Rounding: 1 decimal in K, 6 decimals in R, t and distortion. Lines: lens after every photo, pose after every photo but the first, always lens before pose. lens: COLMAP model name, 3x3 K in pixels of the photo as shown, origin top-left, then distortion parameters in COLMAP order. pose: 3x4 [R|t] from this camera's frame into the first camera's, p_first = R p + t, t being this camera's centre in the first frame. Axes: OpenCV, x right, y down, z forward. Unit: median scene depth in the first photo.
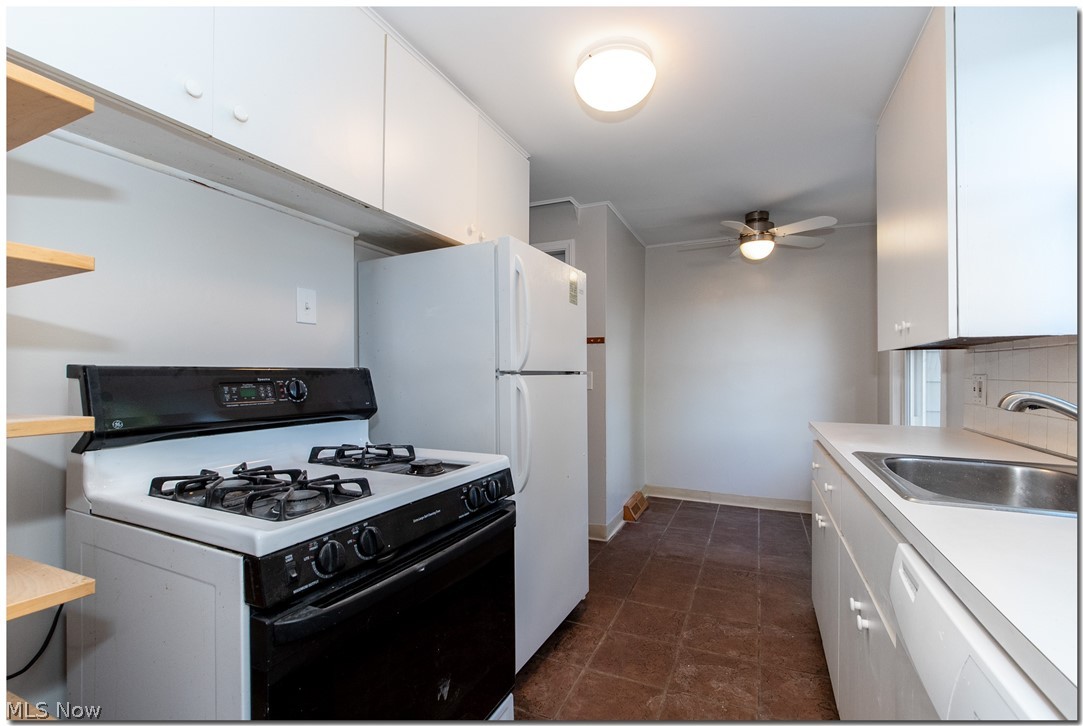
lens RADIAL K [[482.8, 0, 556.0], [0, 482.8, 372.0], [0, 0, 1]] dist [-0.004186, -0.000983]
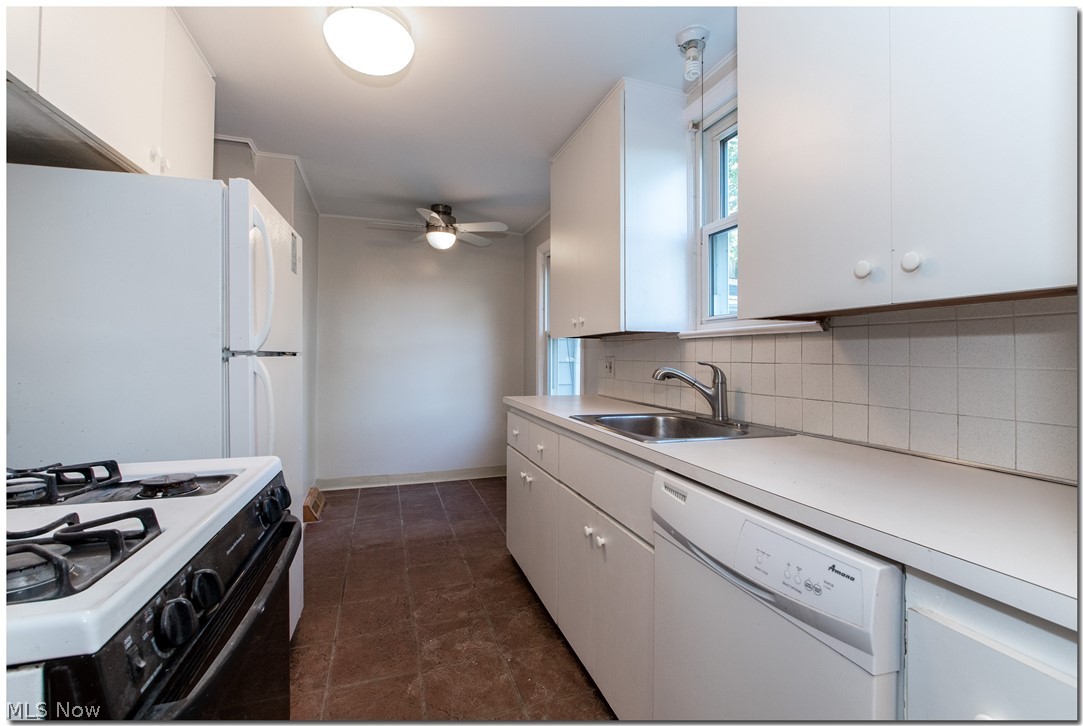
lens RADIAL K [[482.8, 0, 574.0], [0, 482.8, 349.7], [0, 0, 1]] dist [-0.004186, -0.000983]
pose [[0.716223, 0.011874, 0.697770, -0.210040], [-0.005669, 0.999921, -0.011196, 0.001118], [-0.697848, 0.004063, 0.716234, 0.047976]]
